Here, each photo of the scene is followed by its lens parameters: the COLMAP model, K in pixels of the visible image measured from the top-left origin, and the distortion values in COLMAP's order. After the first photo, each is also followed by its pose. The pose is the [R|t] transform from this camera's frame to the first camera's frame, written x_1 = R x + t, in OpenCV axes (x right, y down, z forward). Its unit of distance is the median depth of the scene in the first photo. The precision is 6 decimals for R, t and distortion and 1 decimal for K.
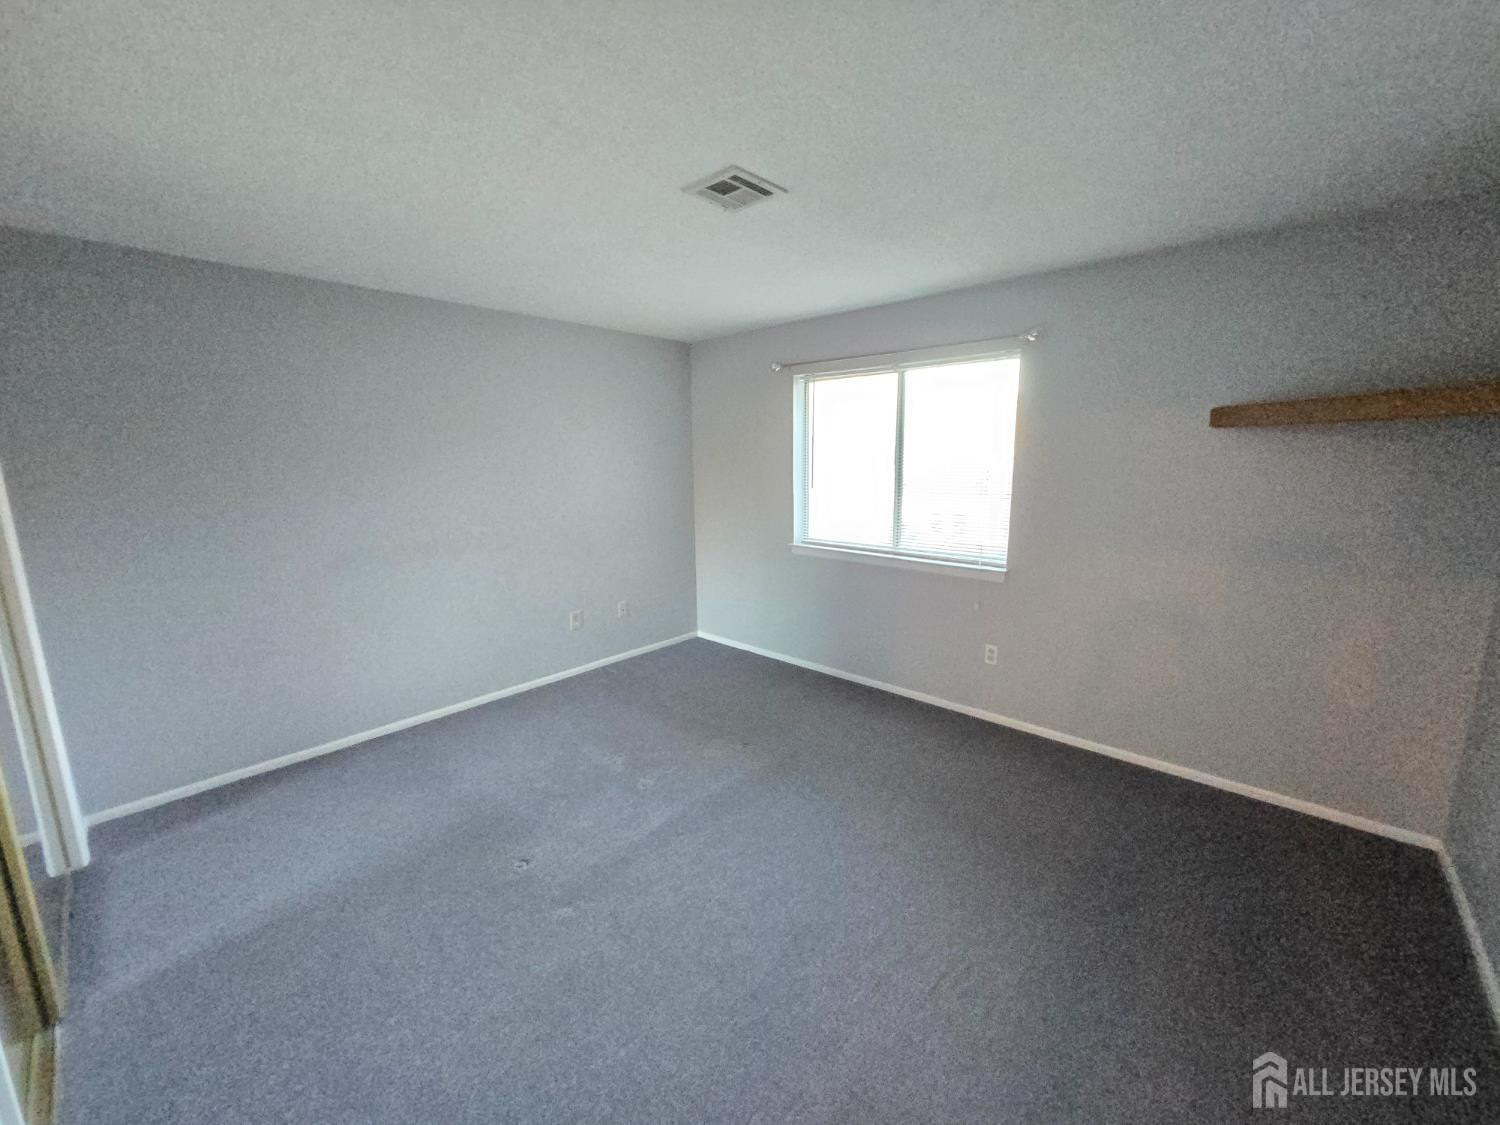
lens RADIAL K [[596.8, 0, 746.3], [0, 596.8, 555.2], [0, 0, 1]] dist [0.036110, -0.000070]
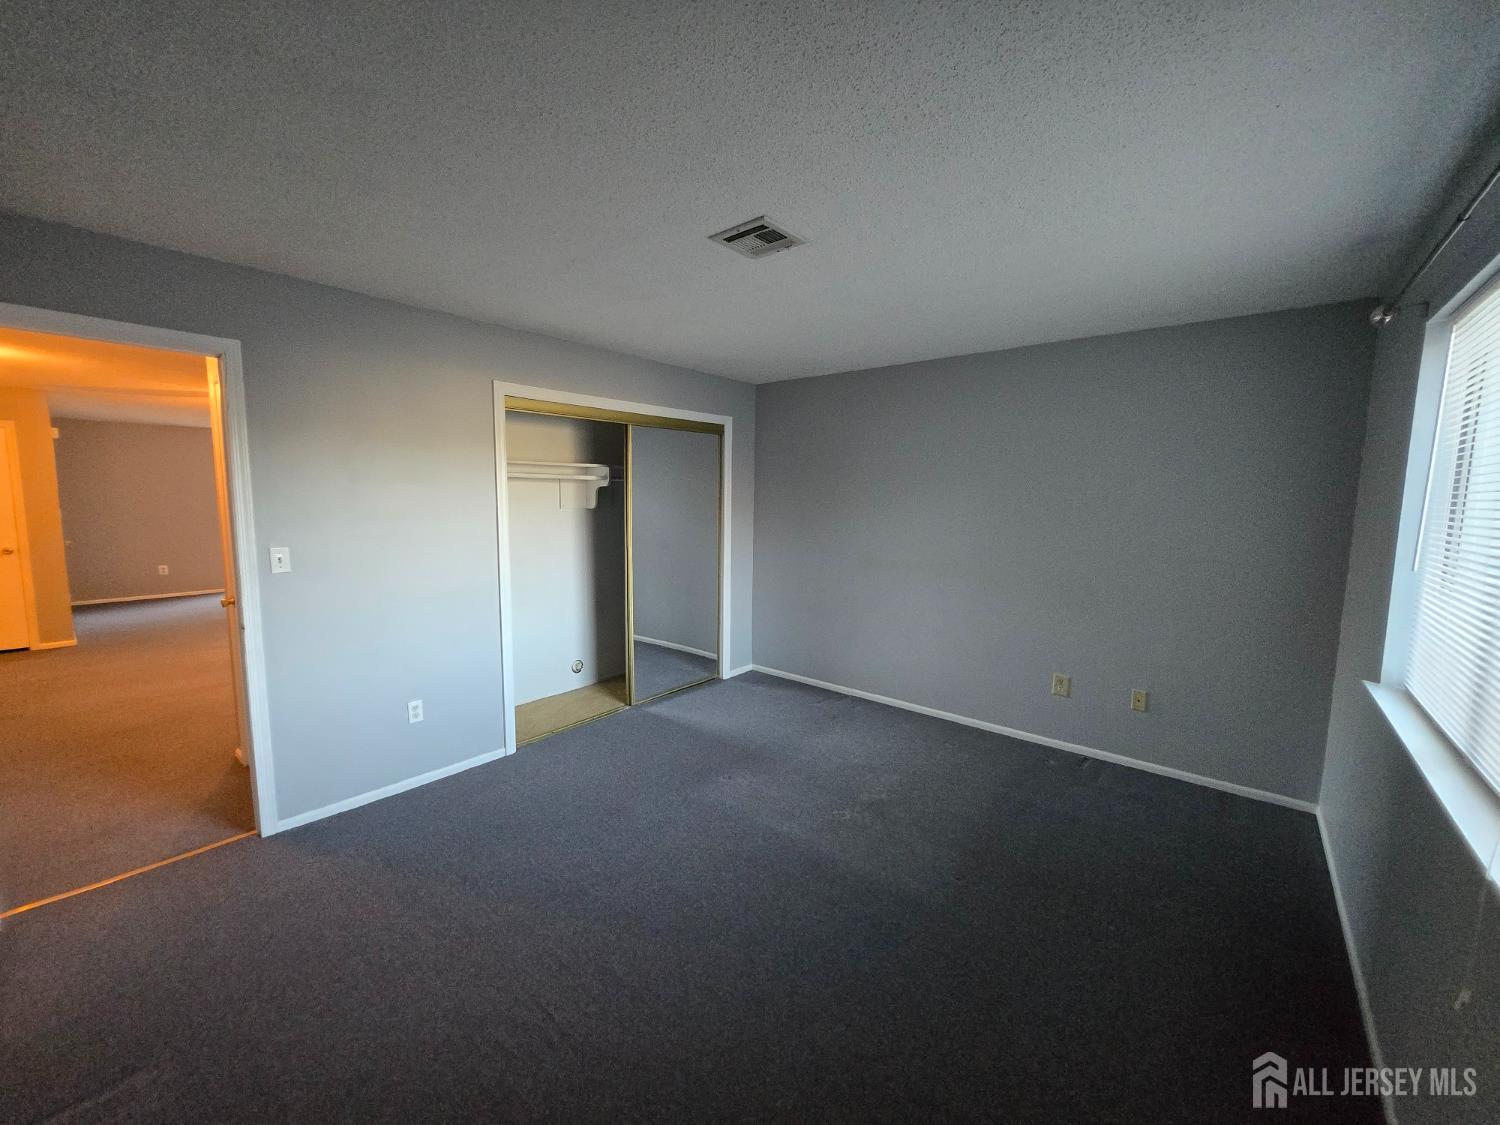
lens RADIAL K [[594.3, 0, 750.0], [0, 594.3, 562.5], [0, 0, 1]] dist [-0.008674, -0.000100]
pose [[0.053521, 0.120405, -0.991281, 0.663287], [-0.186329, 0.976473, 0.108546, -0.091723], [0.981028, 0.178895, 0.074696, 0.625718]]
